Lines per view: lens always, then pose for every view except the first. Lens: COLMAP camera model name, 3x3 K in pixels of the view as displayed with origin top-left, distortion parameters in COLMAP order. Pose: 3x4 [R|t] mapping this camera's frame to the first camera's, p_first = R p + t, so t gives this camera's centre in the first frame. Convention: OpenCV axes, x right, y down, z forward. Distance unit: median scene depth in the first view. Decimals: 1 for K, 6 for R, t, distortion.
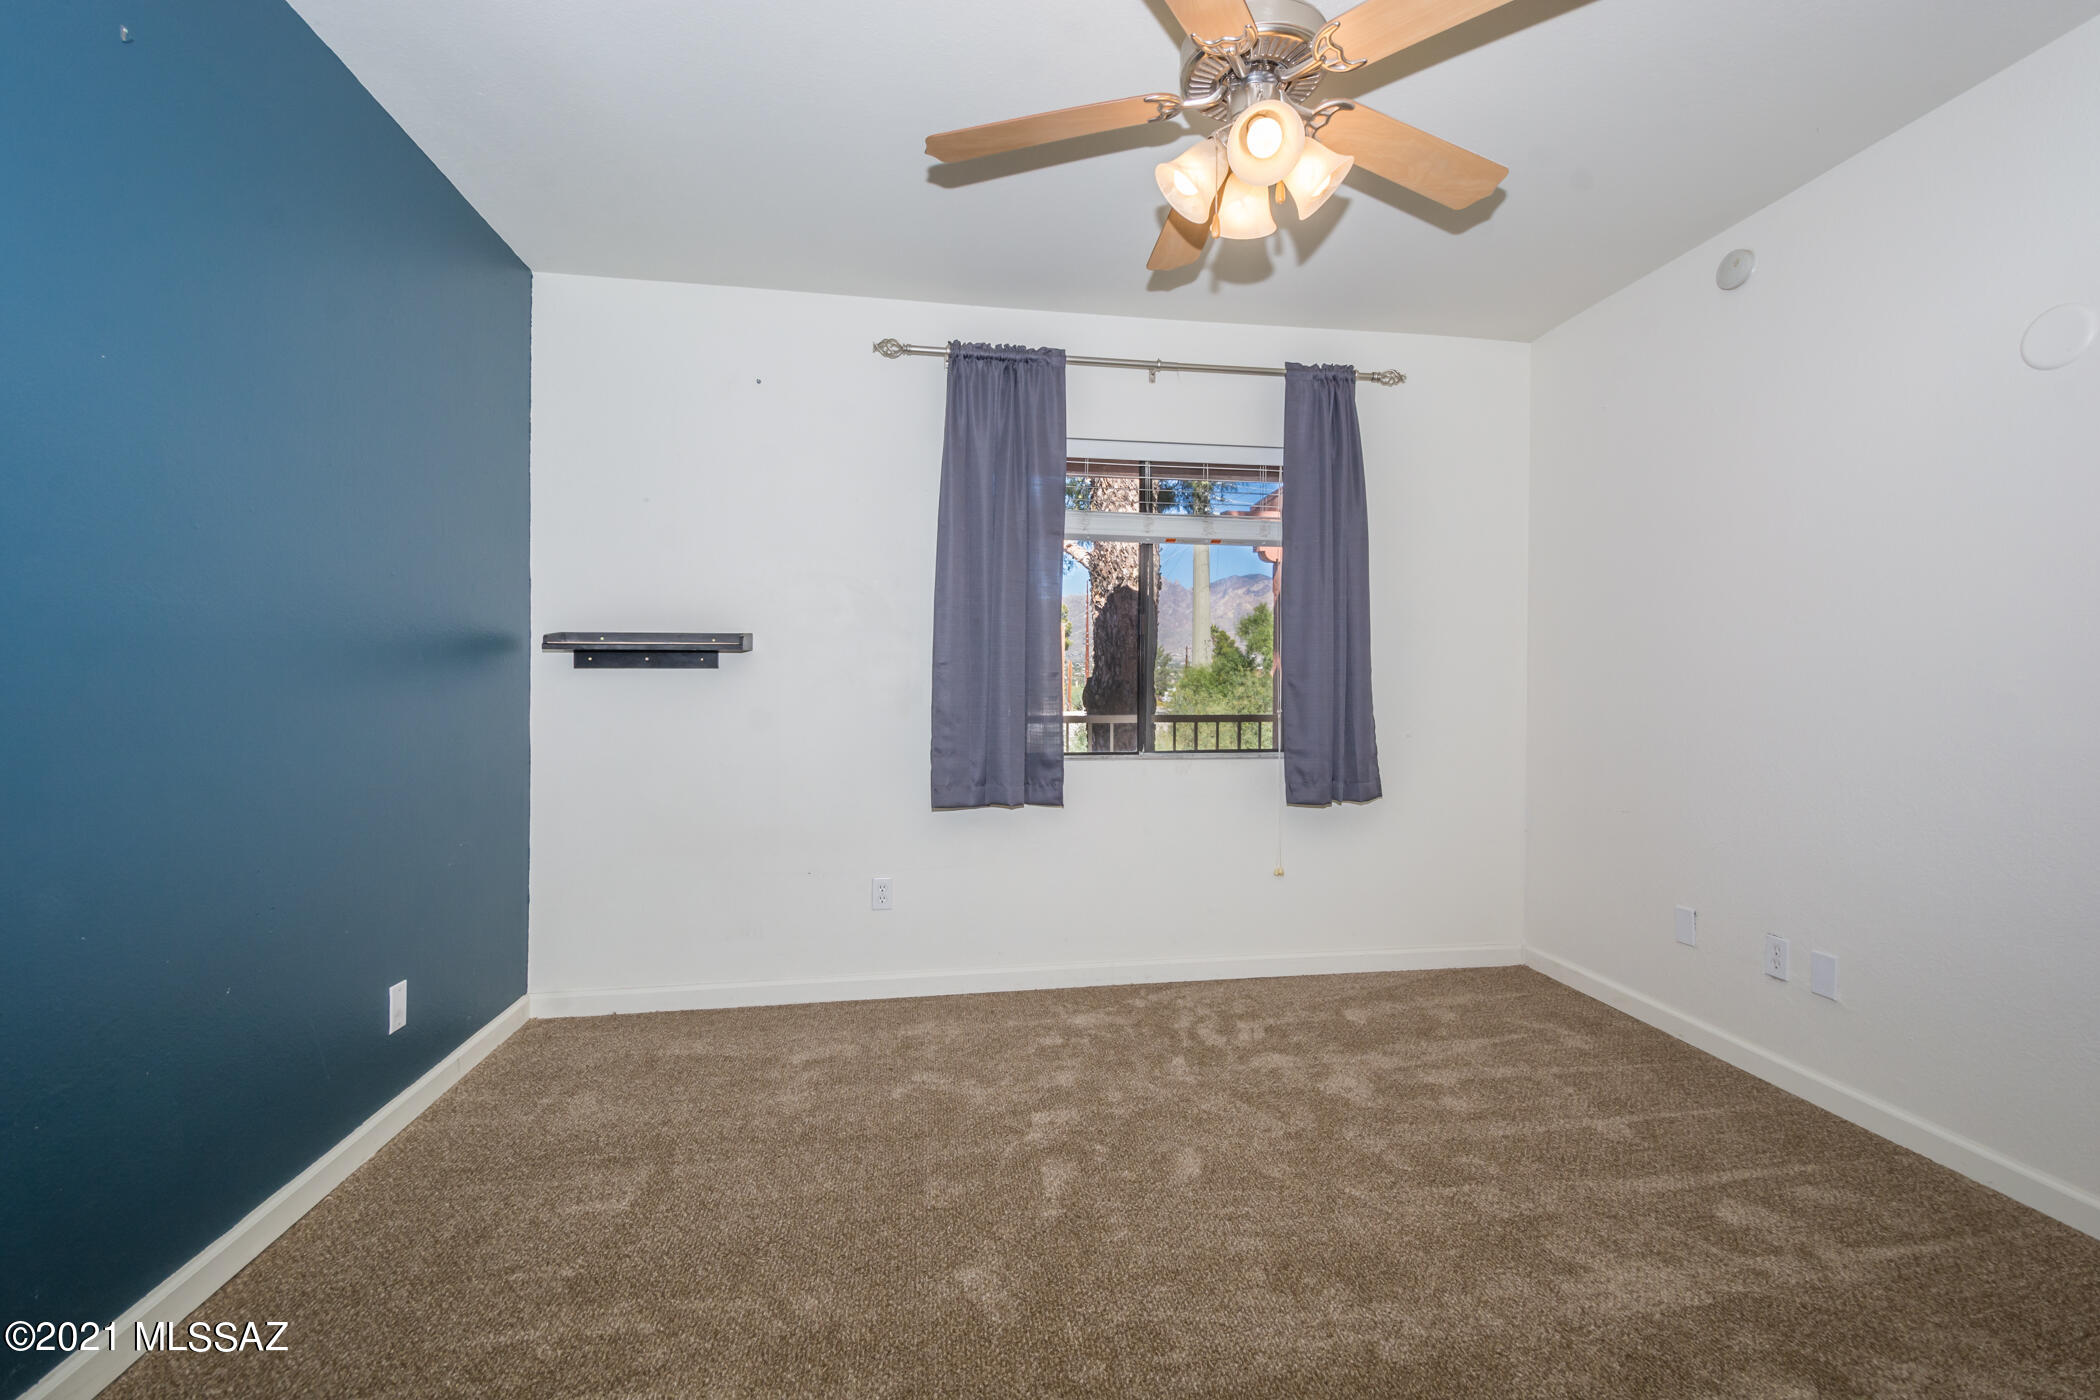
lens RADIAL K [[925.8, 0, 1067.0], [0, 925.8, 698.0], [0, 0, 1]] dist [0.025199, -0.014032]
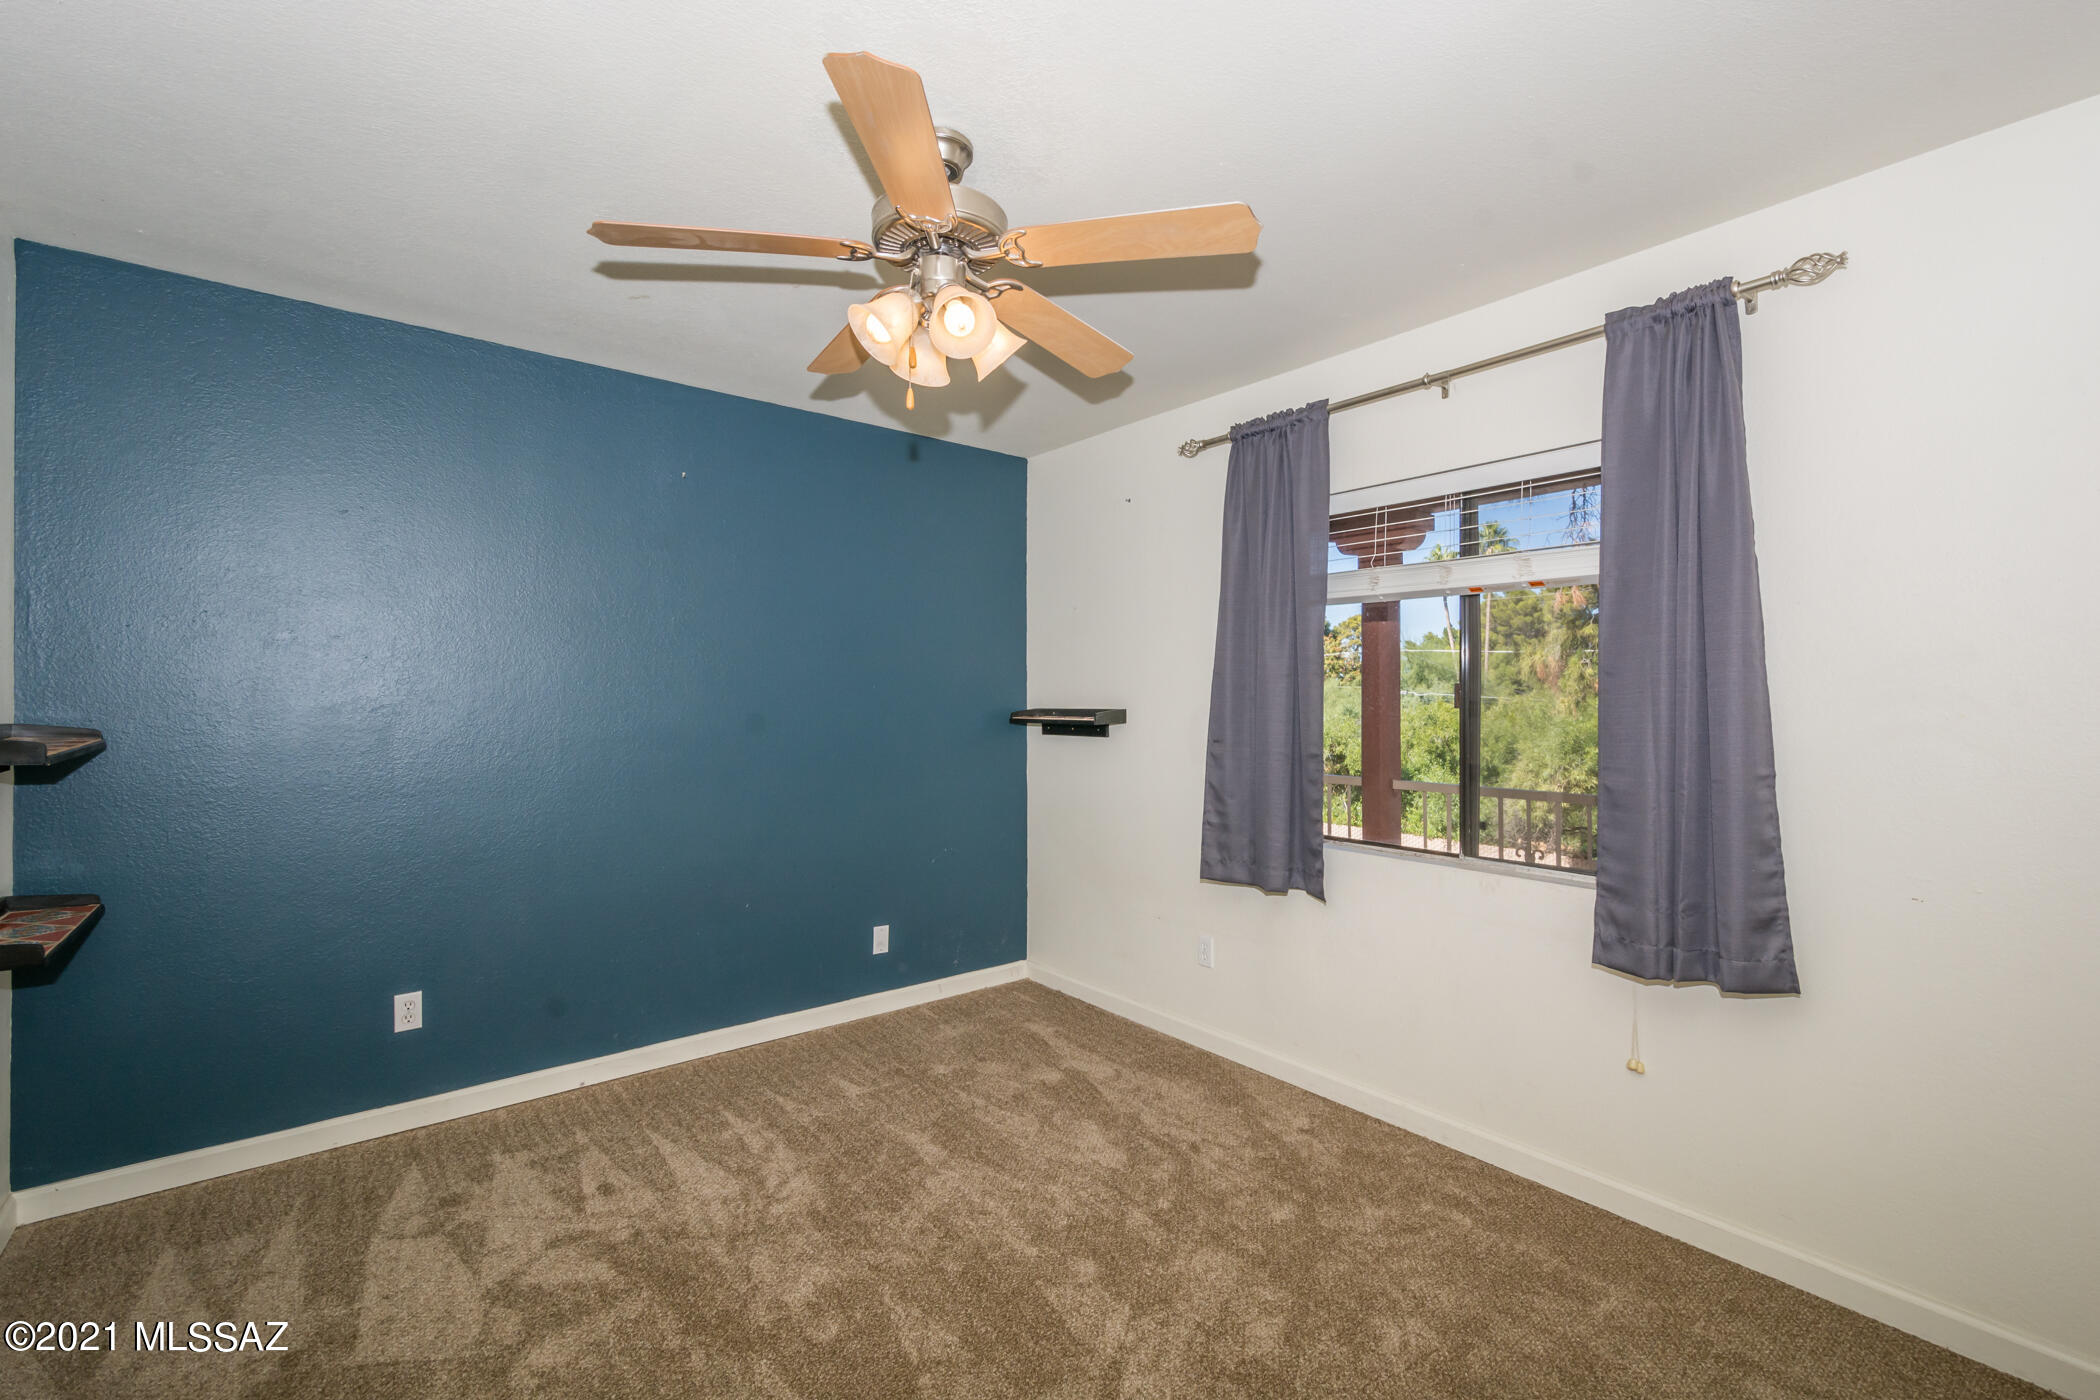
lens RADIAL K [[926.1, 0, 1055.8], [0, 926.1, 695.1], [0, 0, 1]] dist [0.008674, -0.001273]
pose [[0.482077, -0.004757, -0.876116, 0.668441], [-0.010656, 0.999879, -0.011293, -0.072143], [0.876064, 0.014780, 0.481968, 0.335427]]
